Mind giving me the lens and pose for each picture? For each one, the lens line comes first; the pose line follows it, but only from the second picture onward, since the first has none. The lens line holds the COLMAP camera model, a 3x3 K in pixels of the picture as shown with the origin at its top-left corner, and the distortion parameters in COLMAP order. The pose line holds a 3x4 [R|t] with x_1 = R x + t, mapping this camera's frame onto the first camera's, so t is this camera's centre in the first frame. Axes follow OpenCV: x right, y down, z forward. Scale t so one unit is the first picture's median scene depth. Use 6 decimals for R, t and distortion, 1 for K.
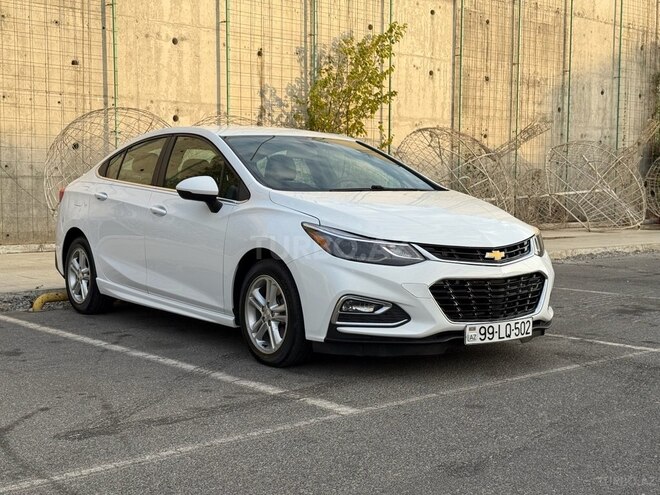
lens RADIAL K [[928.0, 0, 325.7], [0, 928.0, 245.8], [0, 0, 1]] dist [0.115209, 0.000000]
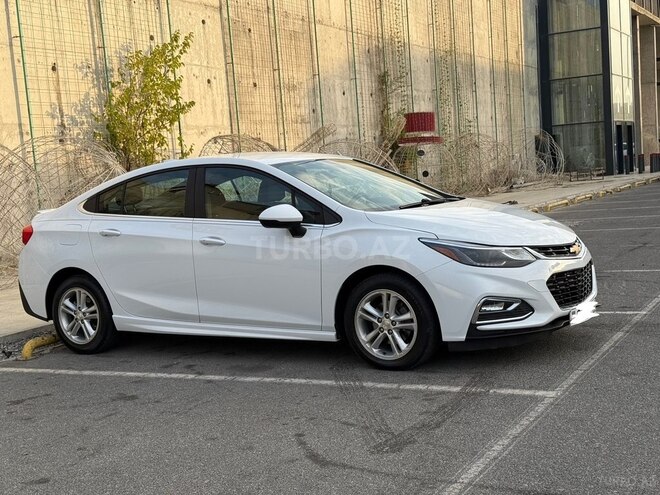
lens RADIAL K [[928.0, 0, 327.8], [0, 928.0, 250.8], [0, 0, 1]] dist [0.115209, 0.000000]
pose [[0.931935, -0.105841, 0.346834, -0.410236], [0.103163, 0.994319, 0.026232, -0.040341], [-0.347640, 0.011334, 0.937560, -0.008226]]
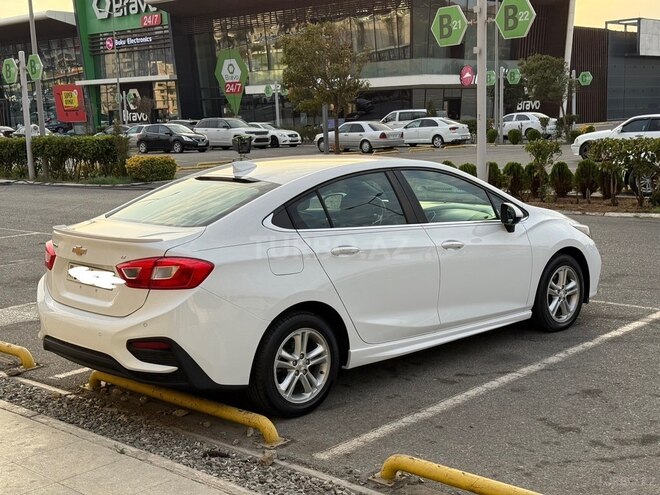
lens RADIAL K [[928.0, 0, 327.4], [0, 928.0, 249.4], [0, 0, 1]] dist [0.115209, 0.000000]
pose [[-0.116306, -0.144313, 0.982673, -1.132728], [0.096096, 0.983111, 0.155751, -0.198944], [-0.988554, 0.112545, -0.100474, 1.212146]]
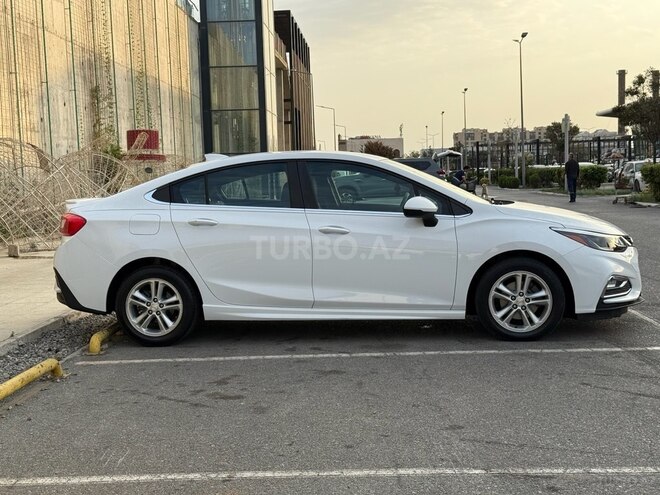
lens RADIAL K [[928.0, 0, 328.5], [0, 928.0, 247.6], [0, 0, 1]] dist [0.115209, 0.000000]
pose [[0.688617, -0.082629, 0.720402, -0.954175], [0.083255, 0.995926, 0.034649, -0.054789], [-0.720330, 0.036117, 0.692690, 0.244088]]
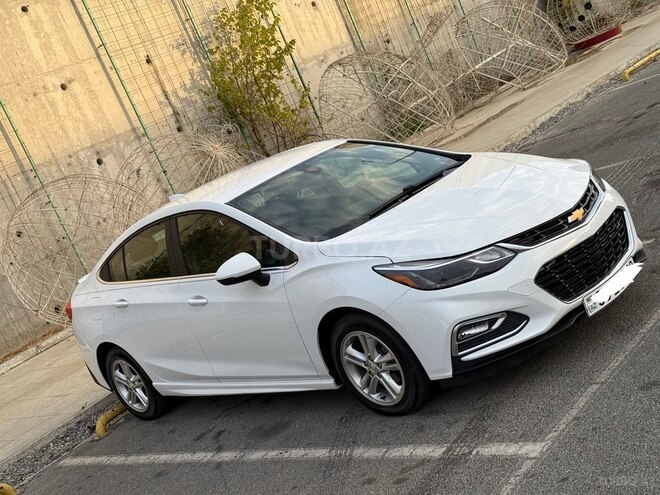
lens RADIAL K [[928.0, 0, 320.6], [0, 928.0, 255.1], [0, 0, 1]] dist [0.115209, 0.000000]
pose [[0.909085, -0.414359, 0.043253, -0.086034], [0.409011, 0.907419, 0.096438, -0.117315], [-0.079208, -0.069979, 0.994399, 0.059830]]
